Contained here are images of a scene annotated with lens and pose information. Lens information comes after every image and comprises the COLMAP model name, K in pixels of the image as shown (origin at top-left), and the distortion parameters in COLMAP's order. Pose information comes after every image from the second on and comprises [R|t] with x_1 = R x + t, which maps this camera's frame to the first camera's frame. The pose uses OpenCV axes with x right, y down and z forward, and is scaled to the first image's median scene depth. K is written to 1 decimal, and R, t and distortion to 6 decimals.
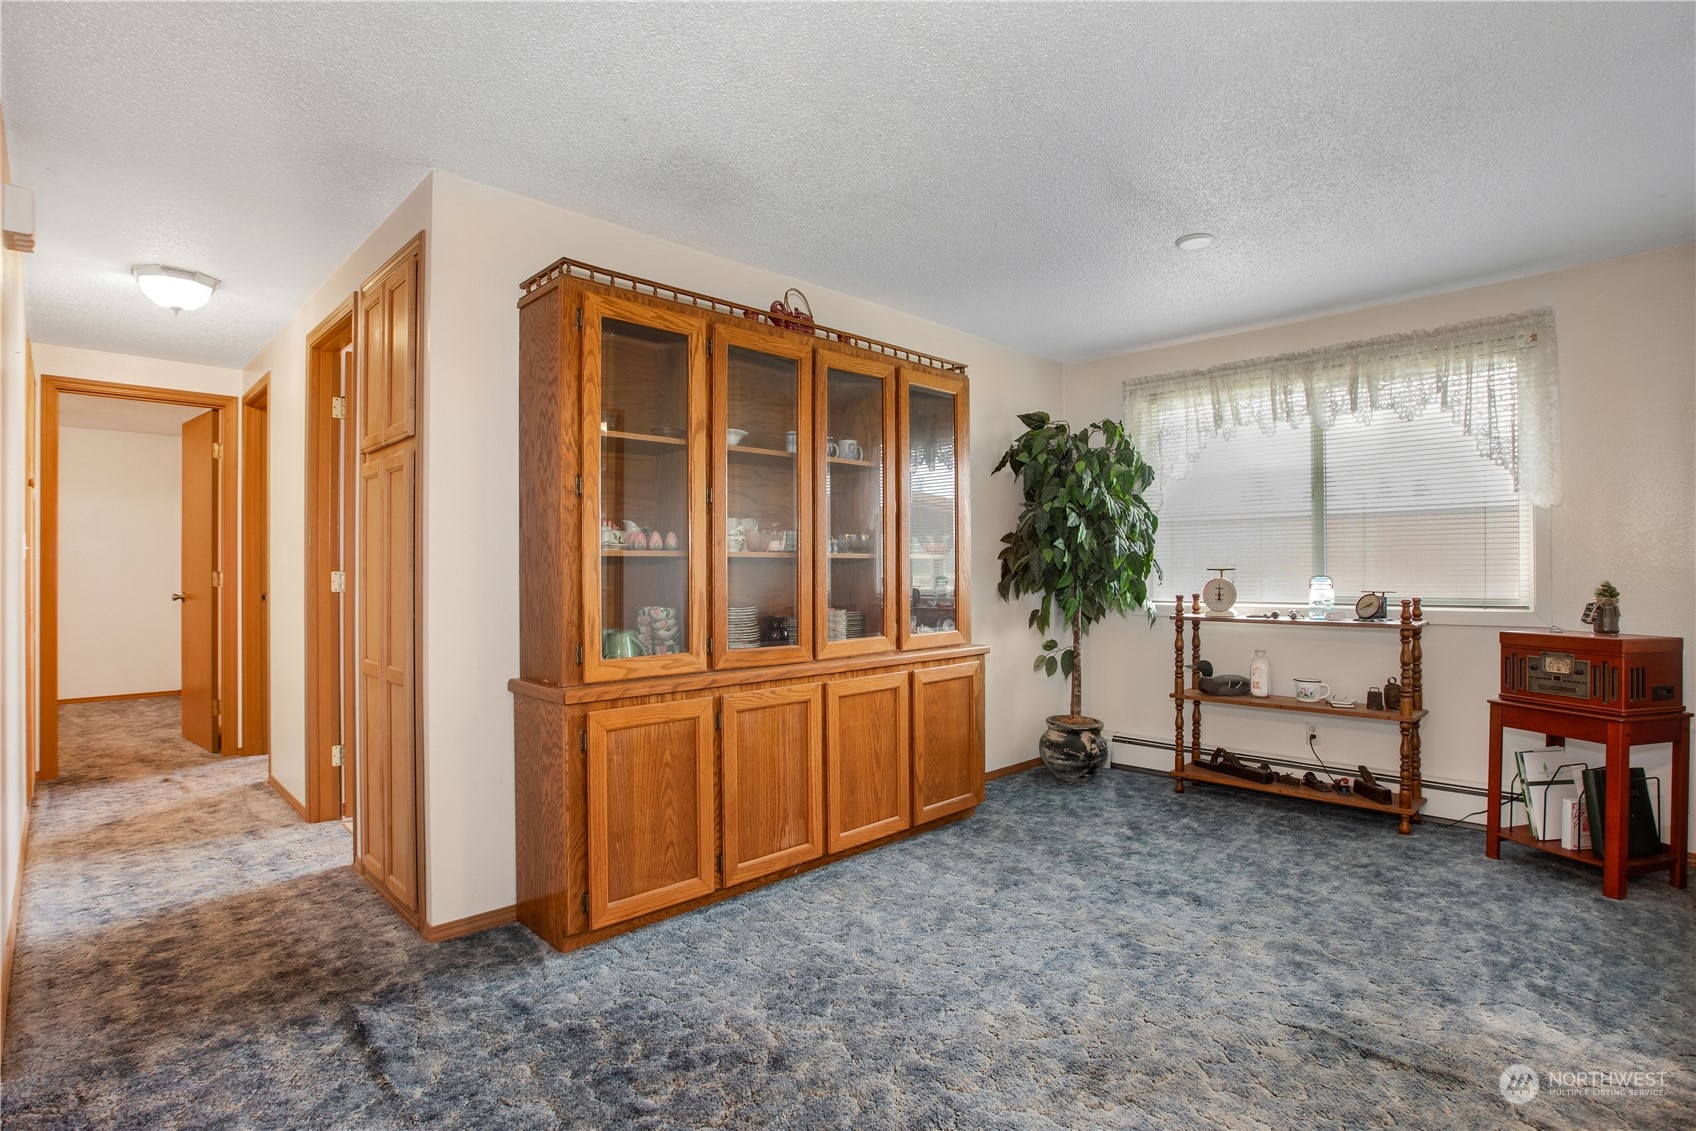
lens RADIAL K [[809.7, 0, 843.9], [0, 809.7, 568.0], [0, 0, 1]] dist [-0.052208, 0.019671]
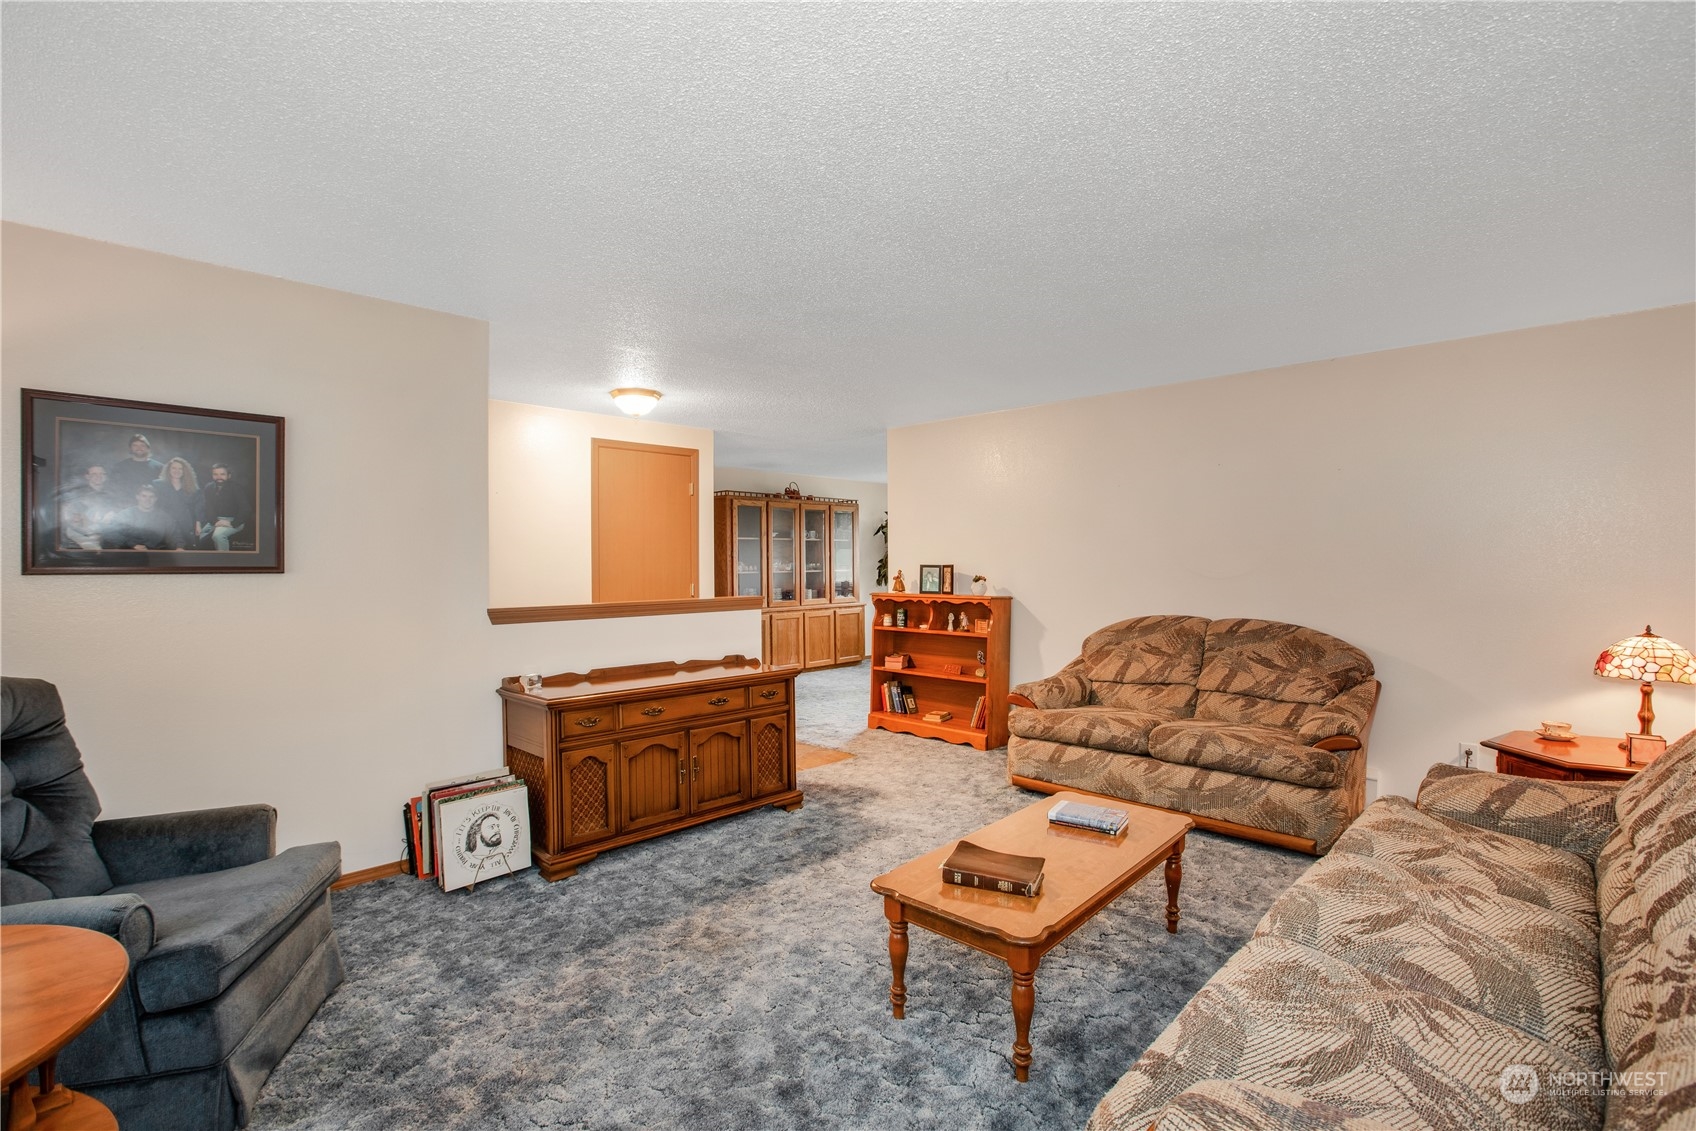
lens RADIAL K [[809.7, 0, 843.9], [0, 809.7, 568.0], [0, 0, 1]] dist [-0.052208, 0.019671]
pose [[0.999693, -0.008227, -0.023358, 0.190439], [0.008288, 0.999962, 0.002530, -0.032542], [0.023336, -0.002723, 0.999724, -1.964018]]
